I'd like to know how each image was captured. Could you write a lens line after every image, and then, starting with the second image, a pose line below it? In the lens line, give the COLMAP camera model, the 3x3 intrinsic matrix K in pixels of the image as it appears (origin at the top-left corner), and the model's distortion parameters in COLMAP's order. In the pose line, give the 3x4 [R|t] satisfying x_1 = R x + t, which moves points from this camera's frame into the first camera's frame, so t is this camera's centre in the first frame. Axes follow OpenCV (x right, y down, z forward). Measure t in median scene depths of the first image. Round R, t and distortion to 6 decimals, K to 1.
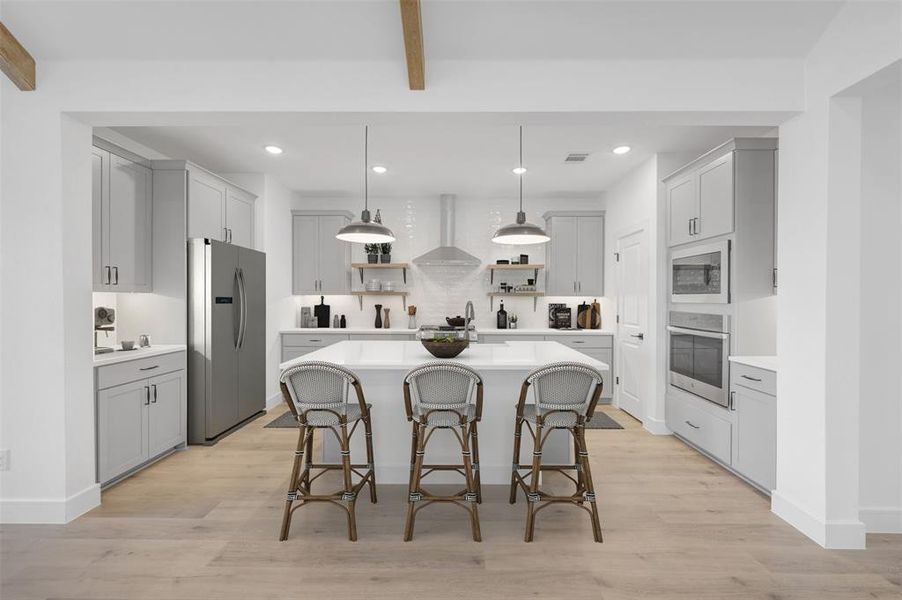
lens RADIAL K [[353.5, 0, 454.3], [0, 353.5, 296.7], [0, 0, 1]] dist [0.000185, -0.000150]
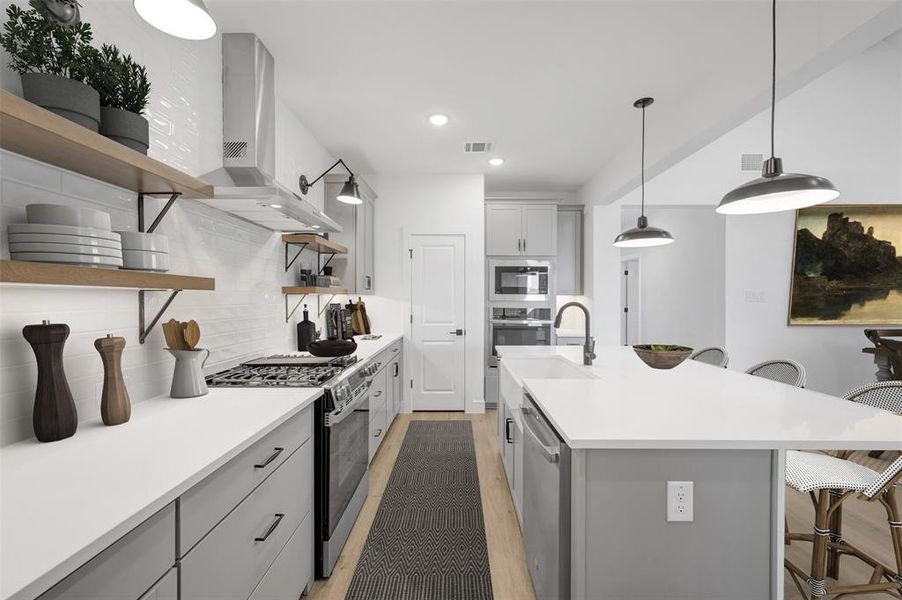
lens RADIAL K [[353.5, 0, 454.3], [0, 353.5, 296.7], [0, 0, 1]] dist [0.000185, -0.000150]
pose [[-0.012086, -0.004082, 0.999919, -0.469985], [-0.010890, 0.999933, 0.003950, -0.001132], [-0.999868, -0.010841, -0.012130, 0.868411]]
